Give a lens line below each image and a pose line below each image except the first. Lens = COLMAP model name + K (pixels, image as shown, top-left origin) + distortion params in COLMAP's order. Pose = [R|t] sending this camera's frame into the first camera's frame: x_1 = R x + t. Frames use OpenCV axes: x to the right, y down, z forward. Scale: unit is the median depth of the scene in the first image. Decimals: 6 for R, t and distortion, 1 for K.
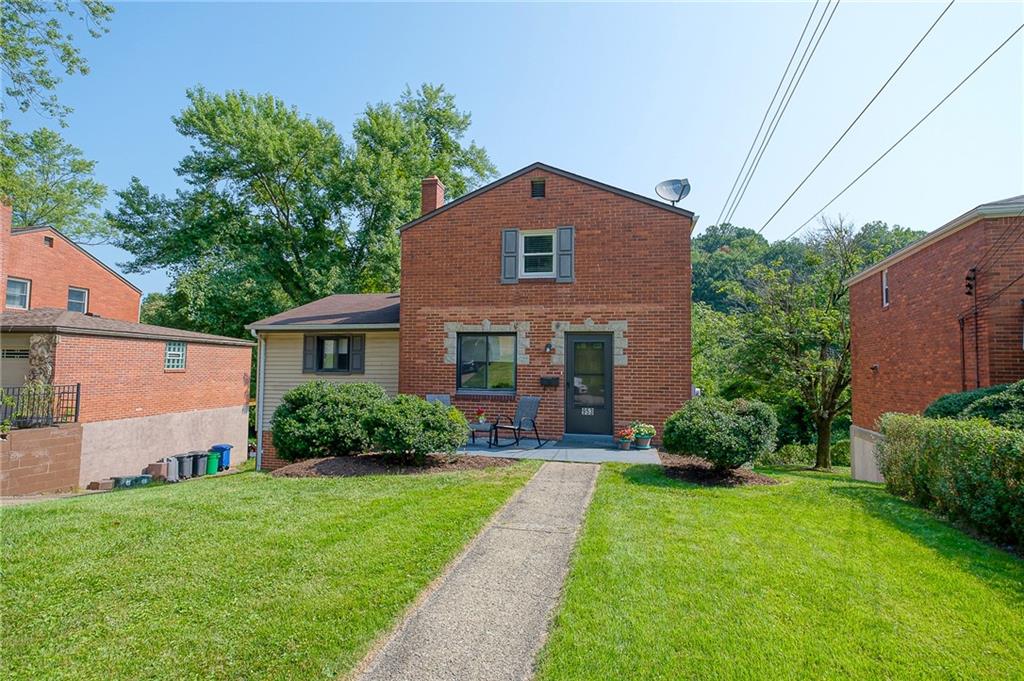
lens RADIAL K [[522.2, 0, 512.0], [0, 522.2, 342.2], [0, 0, 1]] dist [-0.000987, -0.001770]
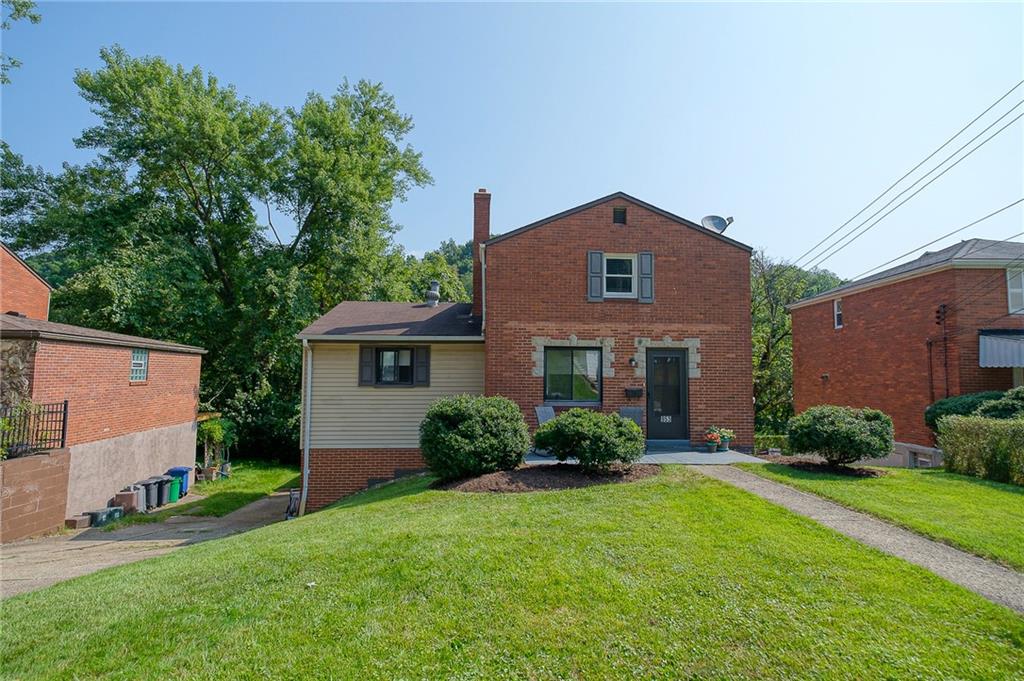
lens RADIAL K [[522.2, 0, 525.2], [0, 522.2, 339.5], [0, 0, 1]] dist [-0.000987, -0.001770]
pose [[0.961426, 0.016031, 0.274595, -0.376217], [-0.011695, 0.999780, -0.017420, -0.012103], [-0.274814, 0.013536, 0.961402, 0.006697]]
